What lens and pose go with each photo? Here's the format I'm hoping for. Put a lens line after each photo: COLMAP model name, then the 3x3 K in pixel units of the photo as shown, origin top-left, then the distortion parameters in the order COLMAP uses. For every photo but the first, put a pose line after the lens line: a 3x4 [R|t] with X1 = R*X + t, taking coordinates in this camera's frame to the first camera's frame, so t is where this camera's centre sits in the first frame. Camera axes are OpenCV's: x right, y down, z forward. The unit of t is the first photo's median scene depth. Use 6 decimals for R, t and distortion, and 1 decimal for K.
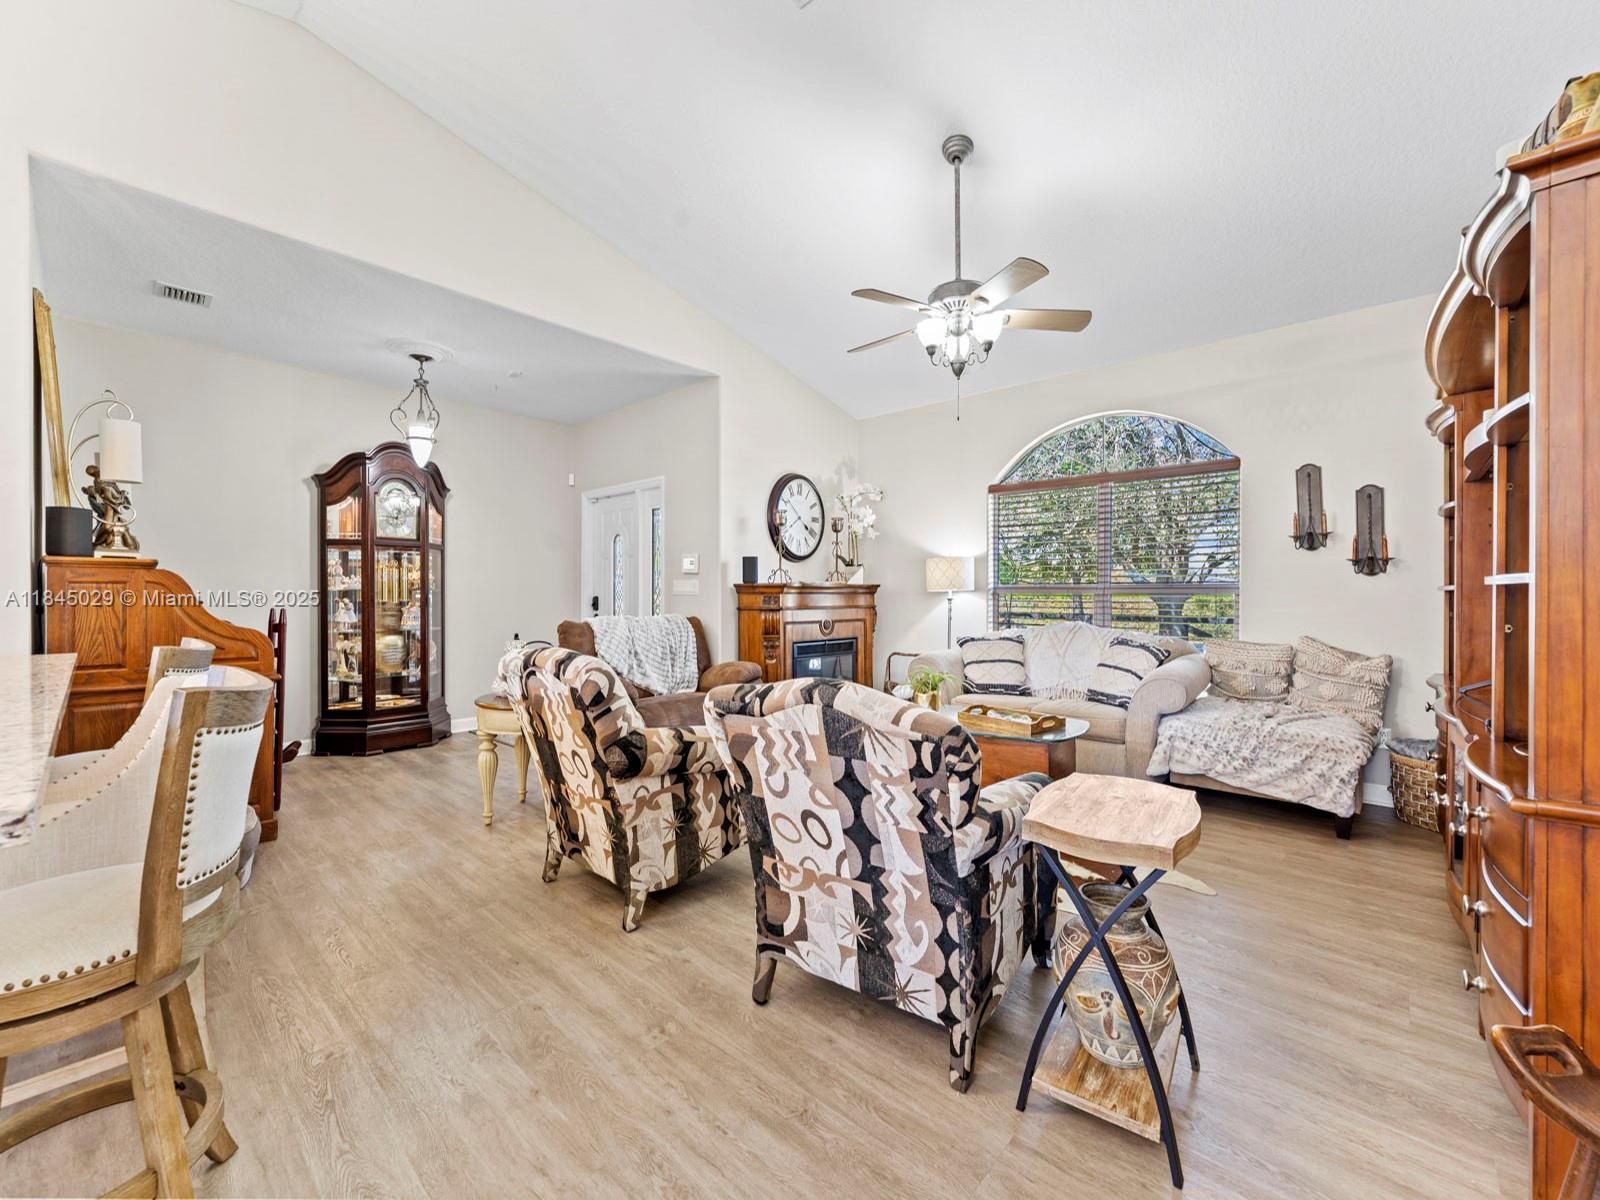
lens RADIAL K [[650.3, 0, 795.0], [0, 650.3, 595.9], [0, 0, 1]] dist [-0.002006, 0.000428]
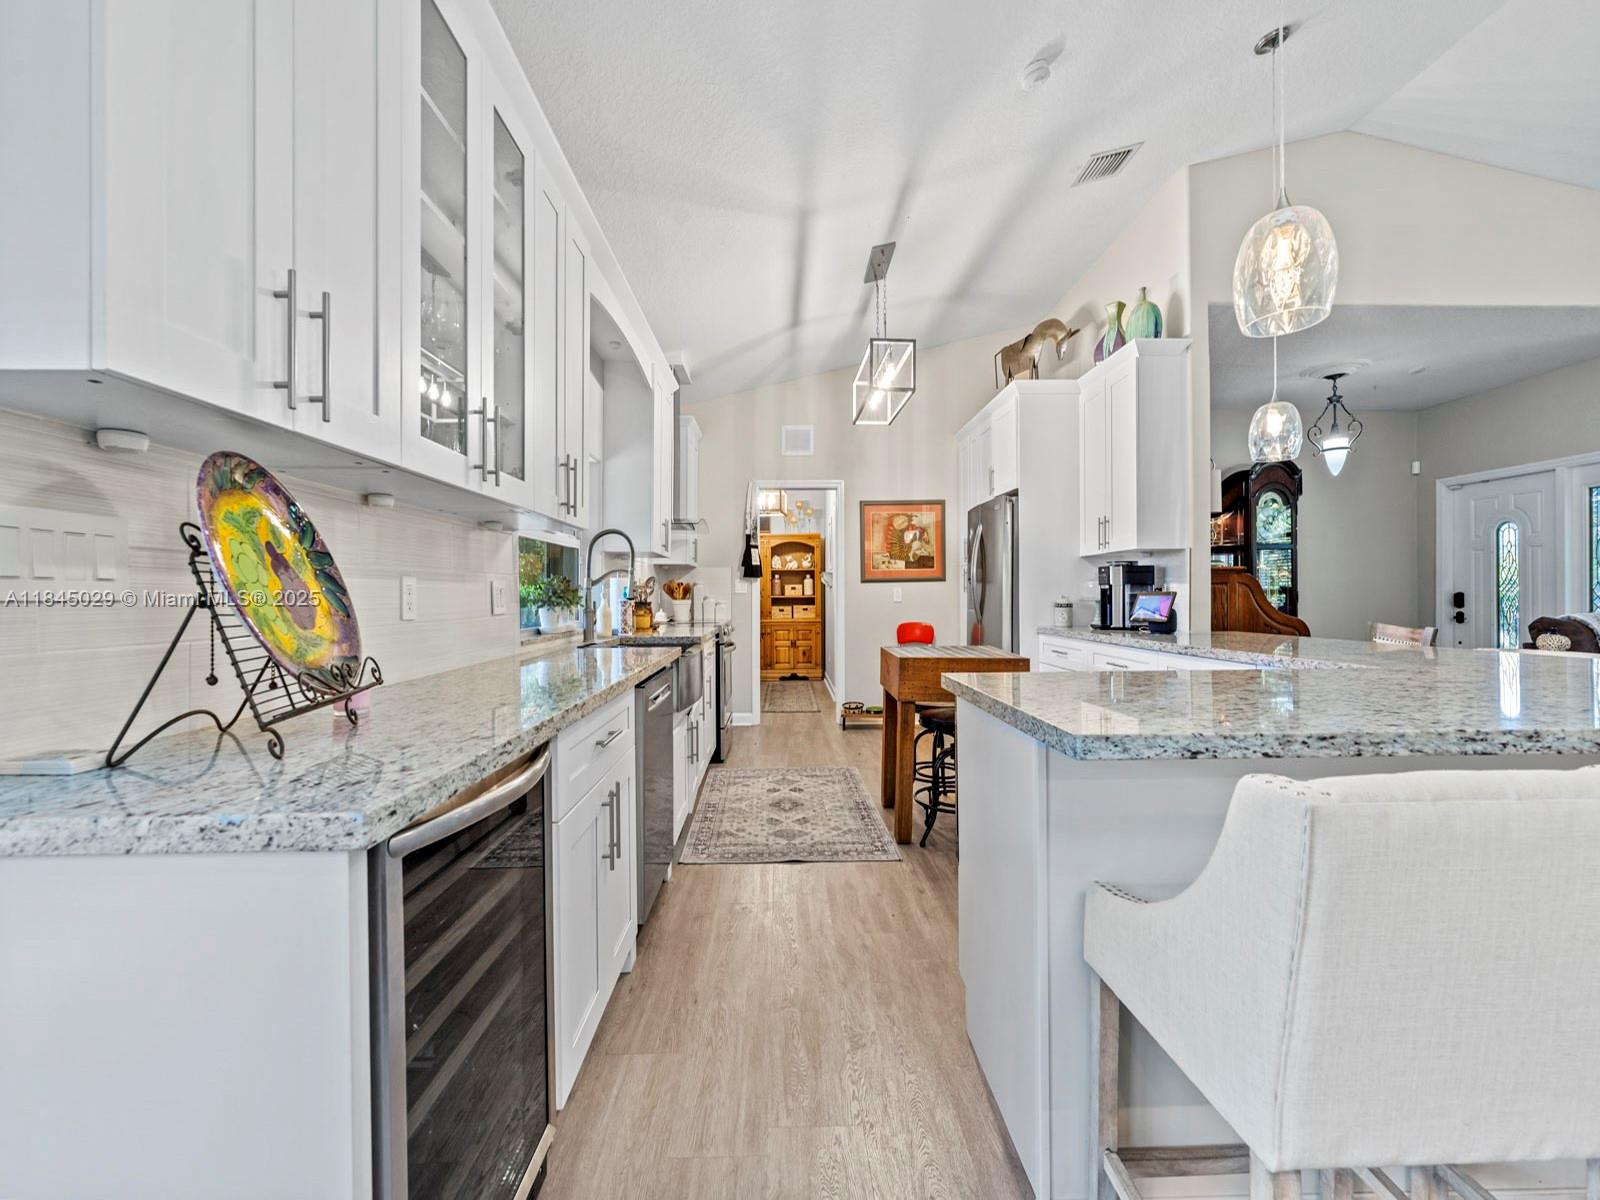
lens RADIAL K [[657.8, 0, 796.1], [0, 657.8, 593.5], [0, 0, 1]] dist [-0.000520, -0.000092]
pose [[0.695048, -0.009157, -0.718905, -0.621801], [0.006624, 0.999958, -0.006333, 0.005446], [0.718932, -0.000360, 0.695080, -0.658837]]
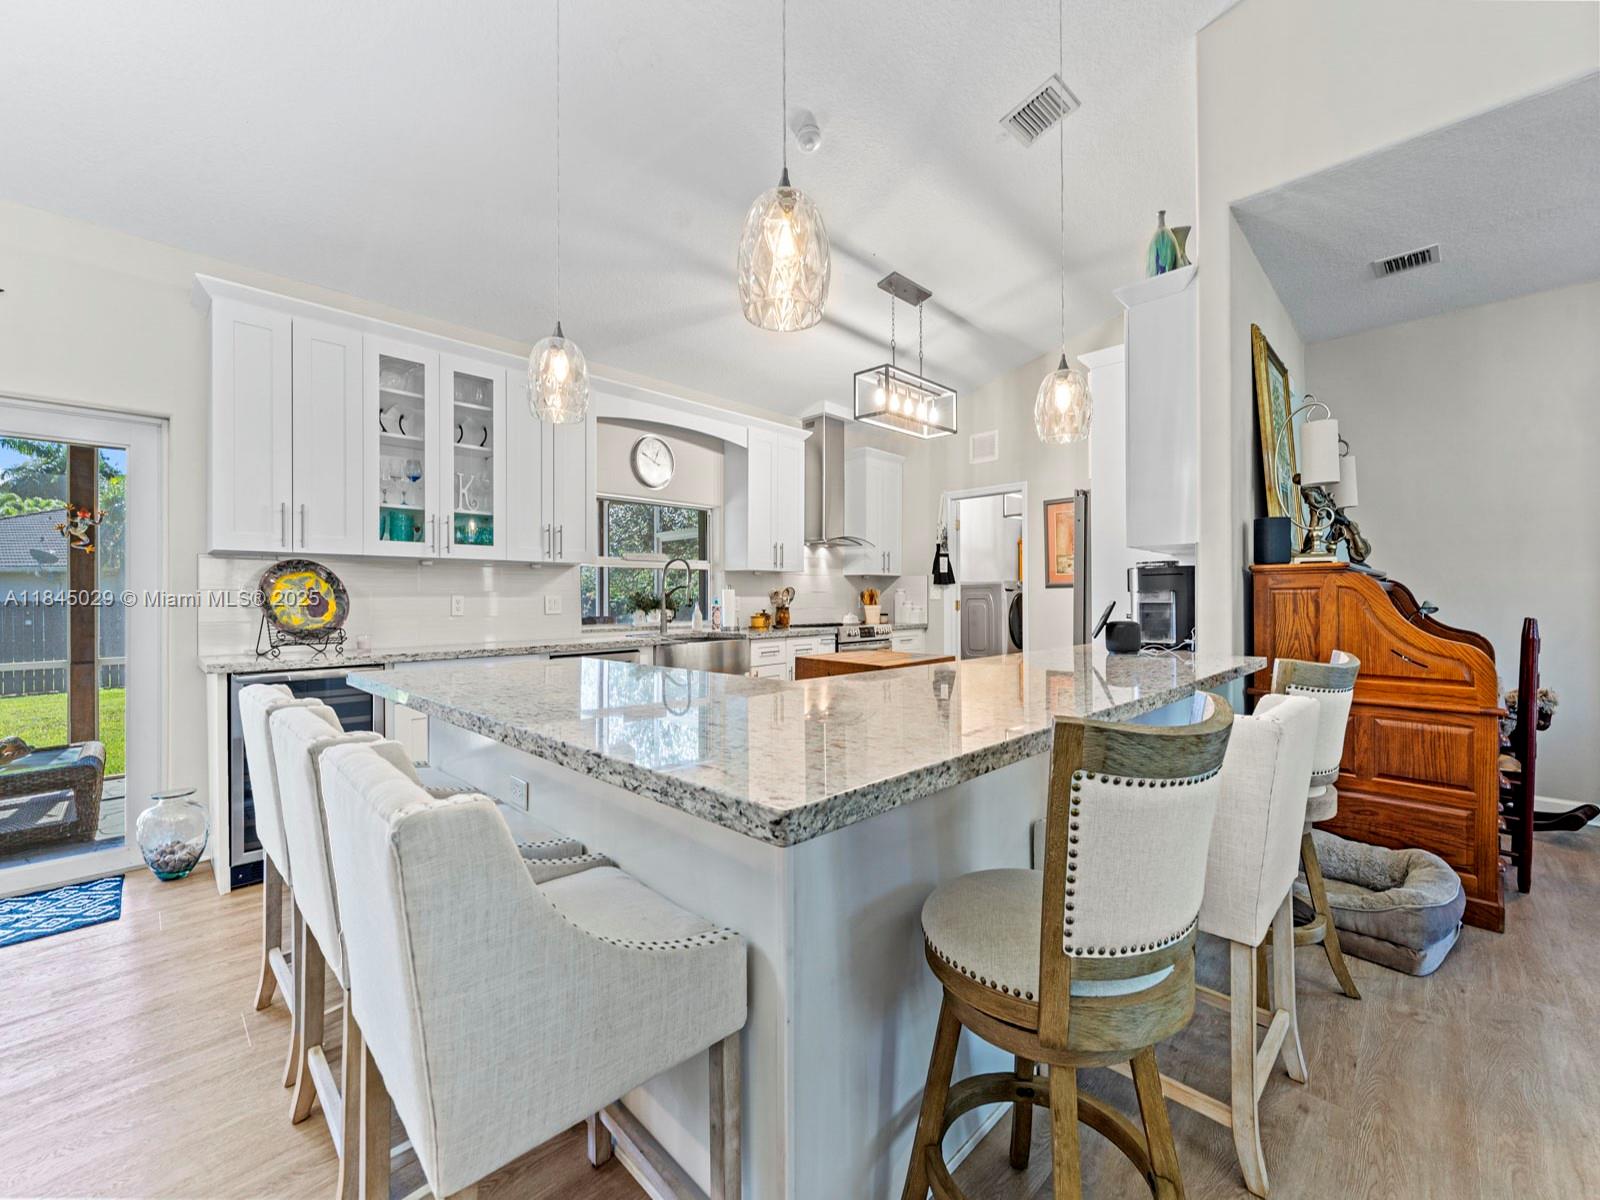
lens RADIAL K [[650.3, 0, 795.0], [0, 650.3, 595.9], [0, 0, 1]] dist [-0.002006, 0.000428]
pose [[-0.039701, -0.008494, -0.999175, -0.033514], [0.002588, 0.999960, -0.008604, -0.002402], [0.999208, -0.002927, -0.039678, 0.250279]]
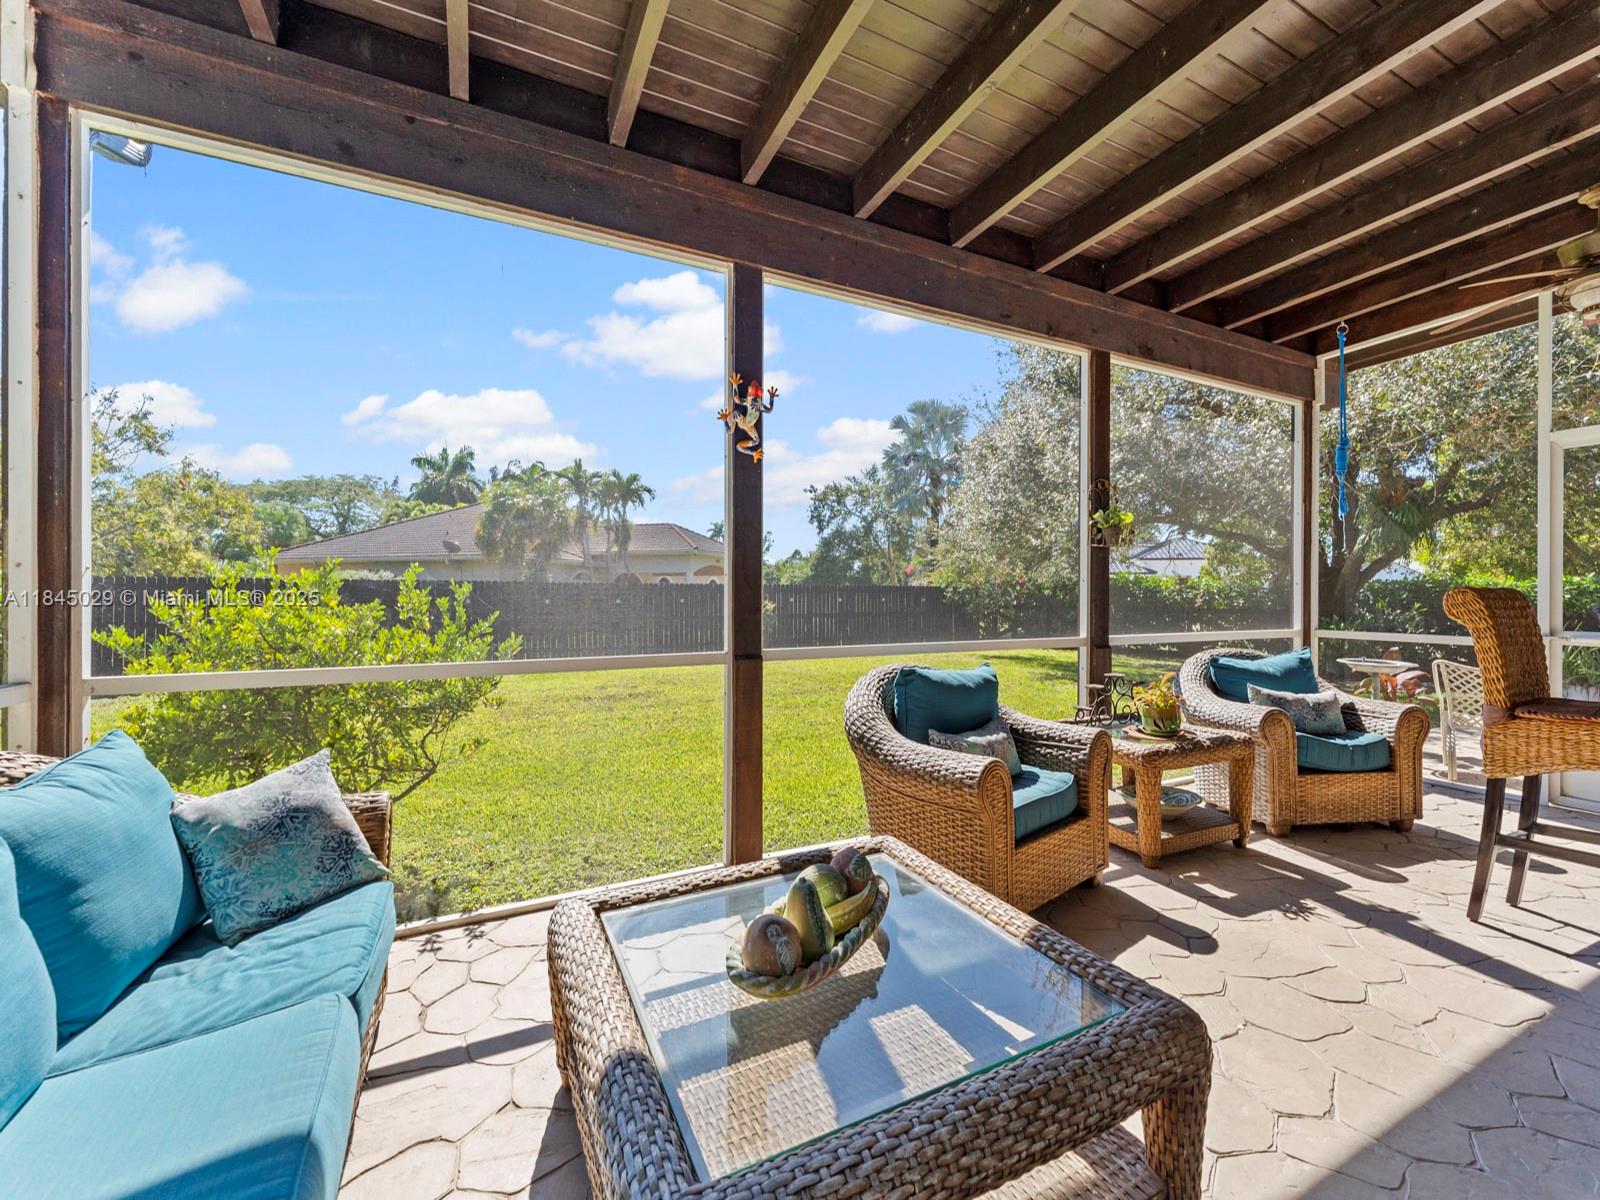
lens RADIAL K [[650.3, 0, 795.0], [0, 650.3, 595.9], [0, 0, 1]] dist [-0.002006, 0.000428]
pose [[-0.368336, -0.001685, -0.929691, -0.824149], [-0.008522, 0.999962, 0.001564, 0.063549], [0.929654, 0.008499, -0.368337, -1.327737]]
